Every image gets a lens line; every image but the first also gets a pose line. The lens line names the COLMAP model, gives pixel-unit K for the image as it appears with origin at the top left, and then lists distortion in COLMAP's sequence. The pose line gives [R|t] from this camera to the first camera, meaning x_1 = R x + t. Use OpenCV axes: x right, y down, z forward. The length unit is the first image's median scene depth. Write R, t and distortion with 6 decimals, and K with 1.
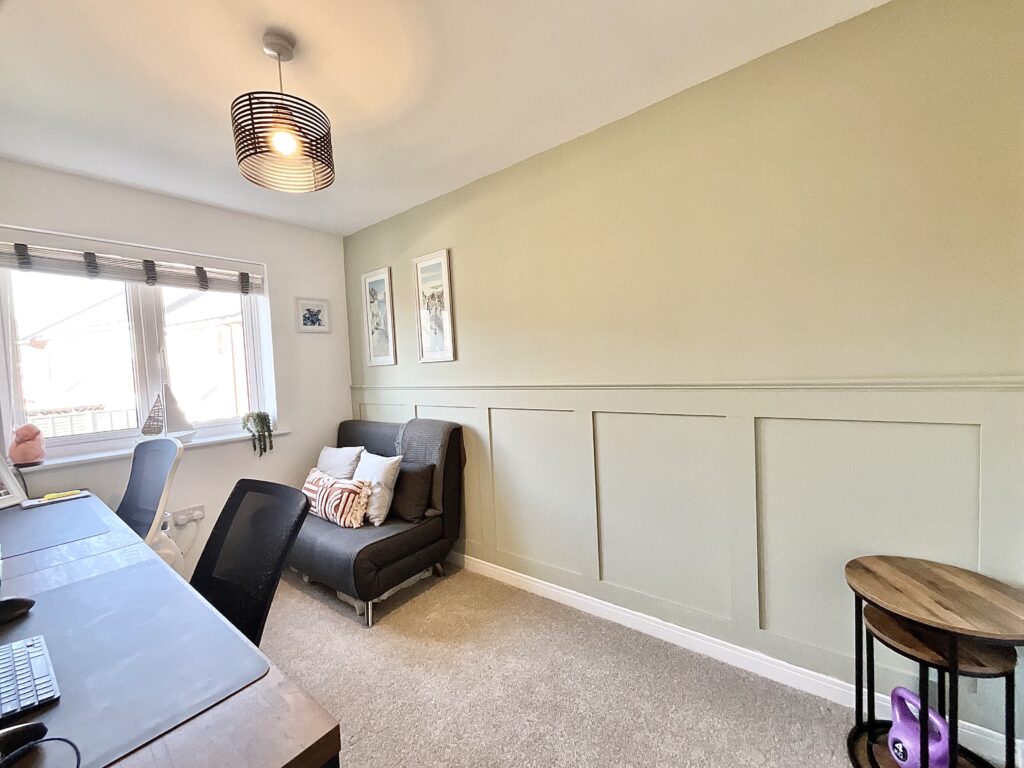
lens RADIAL K [[417.4, 0, 511.1], [0, 417.4, 378.7], [0, 0, 1]] dist [0.000772, 0.000050]
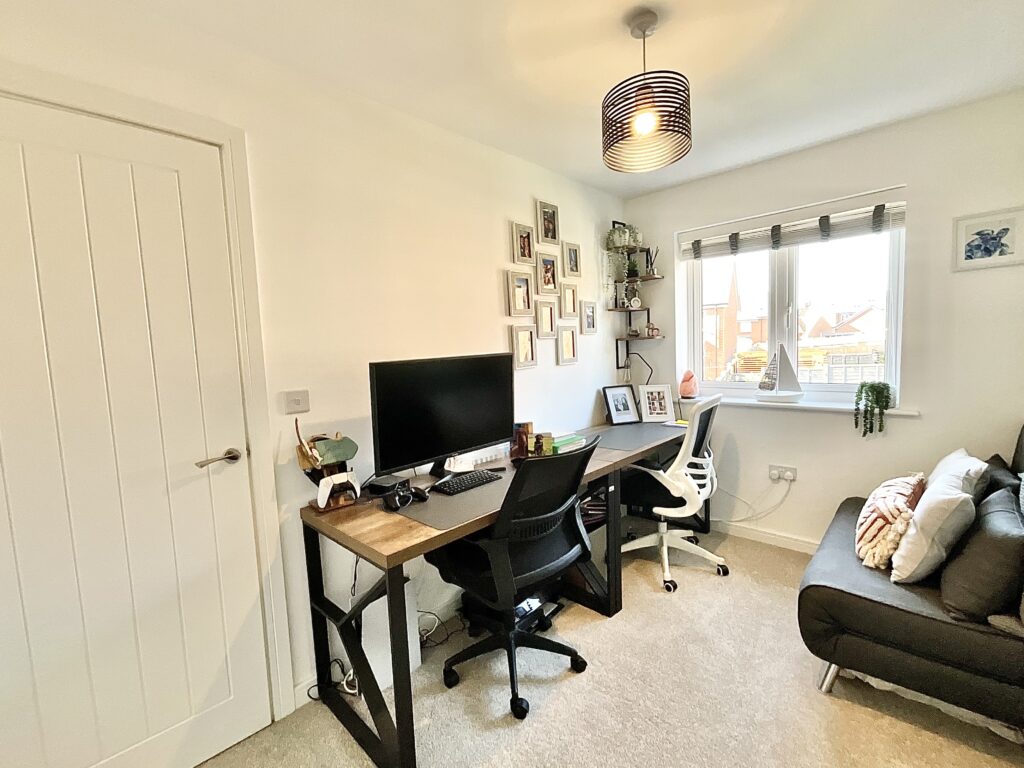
lens RADIAL K [[443.2, 0, 512.0], [0, 443.2, 384.0], [0, 0, 1]] dist [-0.001978, -0.000595]
pose [[-0.088834, 0.134793, -0.986884, 0.344755], [0.011759, 0.990874, 0.134279, -0.045607], [0.995977, 0.000323, -0.089608, 0.447151]]
